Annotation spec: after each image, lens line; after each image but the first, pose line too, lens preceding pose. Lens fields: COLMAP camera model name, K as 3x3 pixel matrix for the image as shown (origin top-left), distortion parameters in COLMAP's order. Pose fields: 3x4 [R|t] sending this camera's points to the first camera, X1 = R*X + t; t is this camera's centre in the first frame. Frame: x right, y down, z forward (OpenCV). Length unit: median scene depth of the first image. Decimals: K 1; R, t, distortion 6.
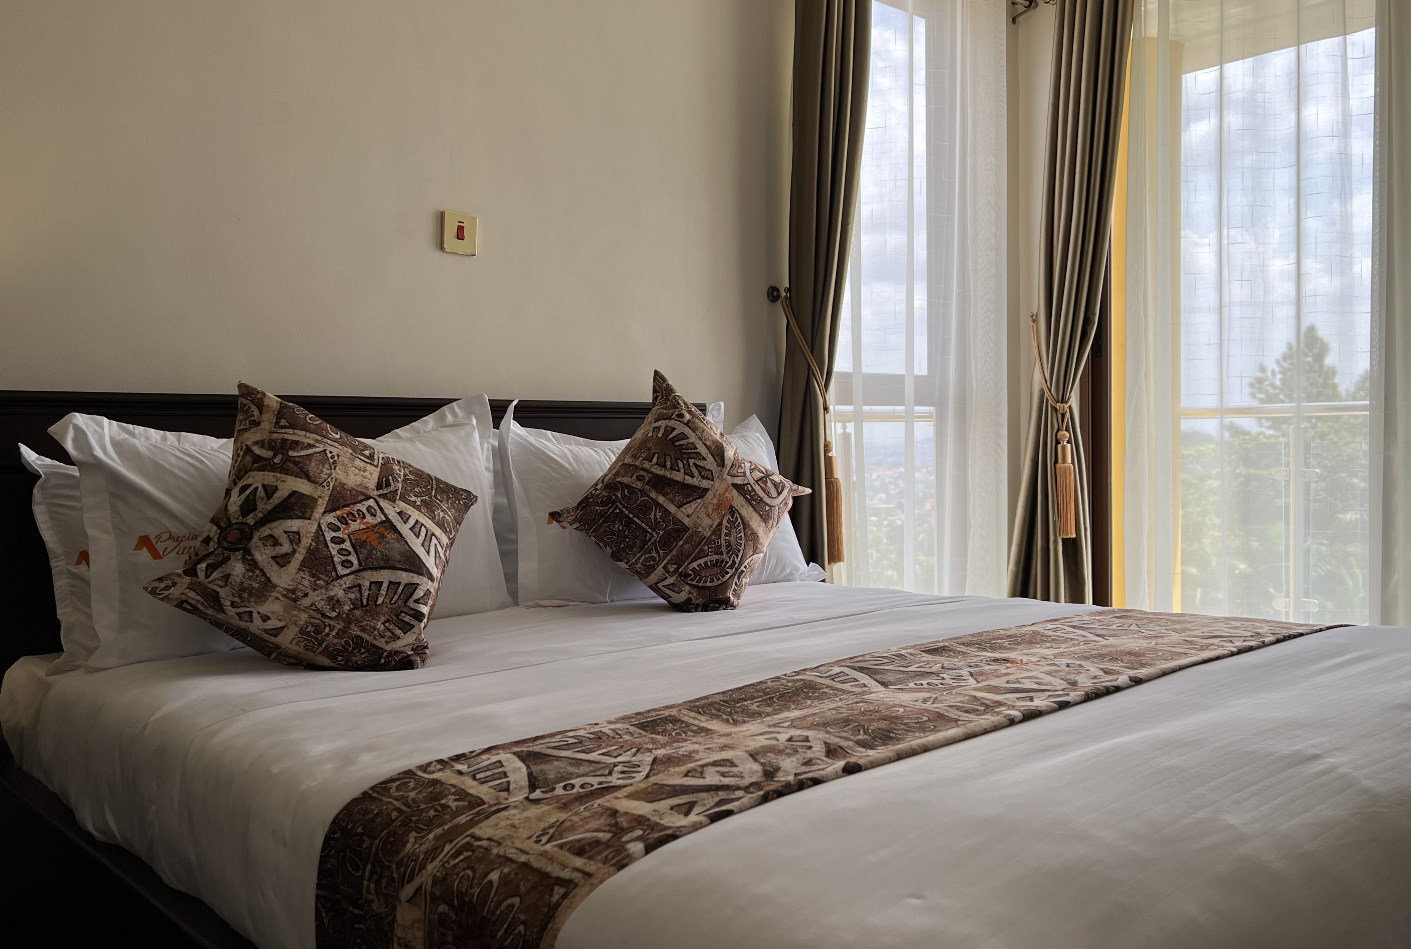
lens RADIAL K [[1241.9, 0, 708.1], [0, 1241.9, 438.5], [0, 0, 1]] dist [0.231314, -0.843192]
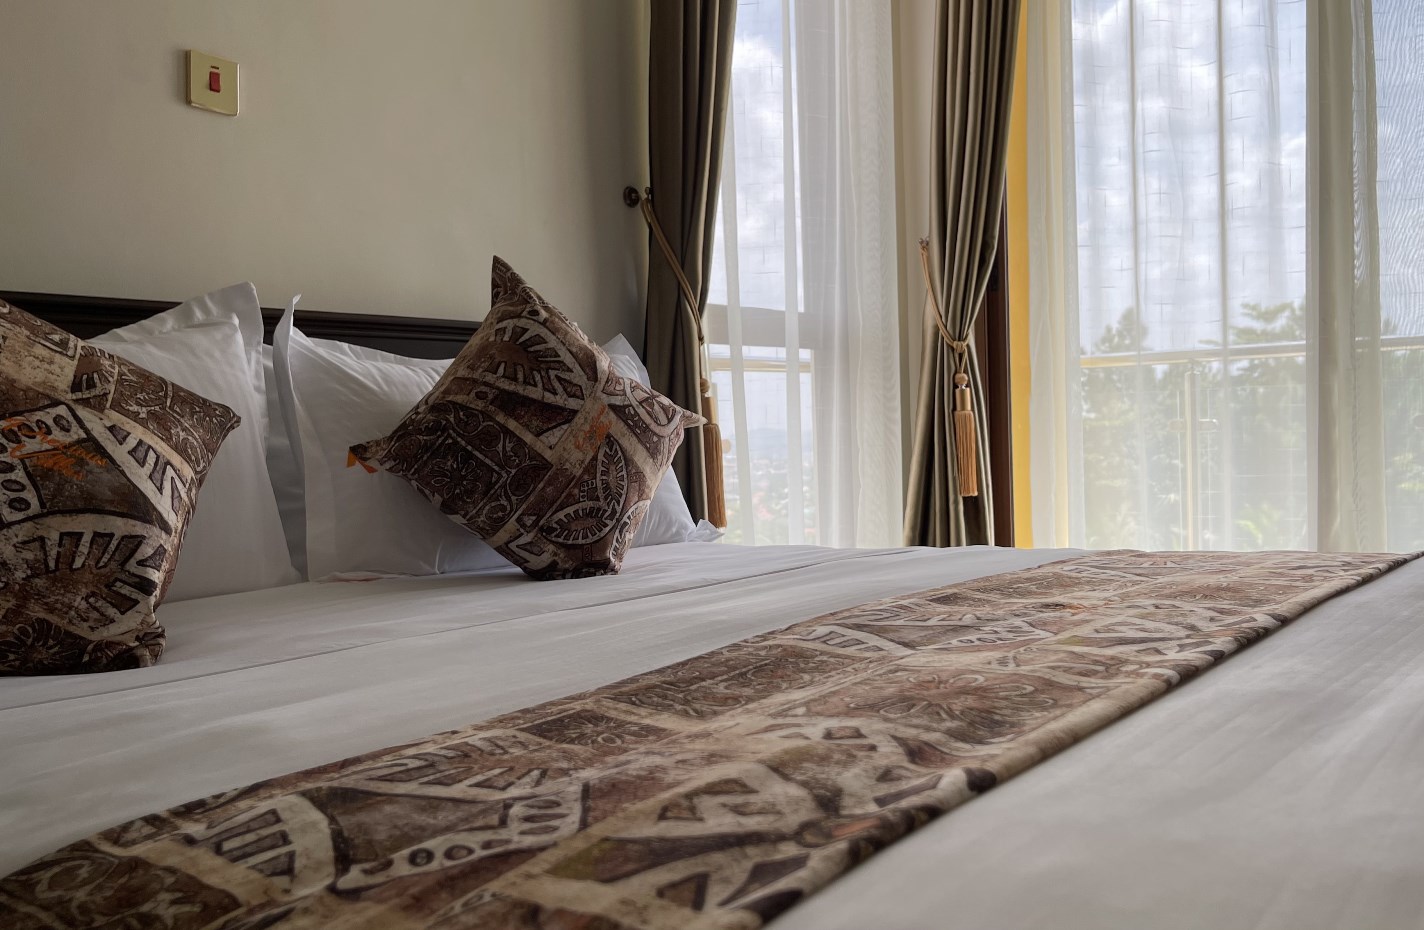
lens RADIAL K [[1320.1, 0, 740.8], [0, 1320.1, 440.8], [0, 0, 1]] dist [0.026651, -0.013456]
pose [[0.986007, -0.022386, 0.165192, -0.033227], [0.021531, 0.999744, 0.006965, 0.055056], [-0.165306, -0.003311, 0.986237, 0.227150]]
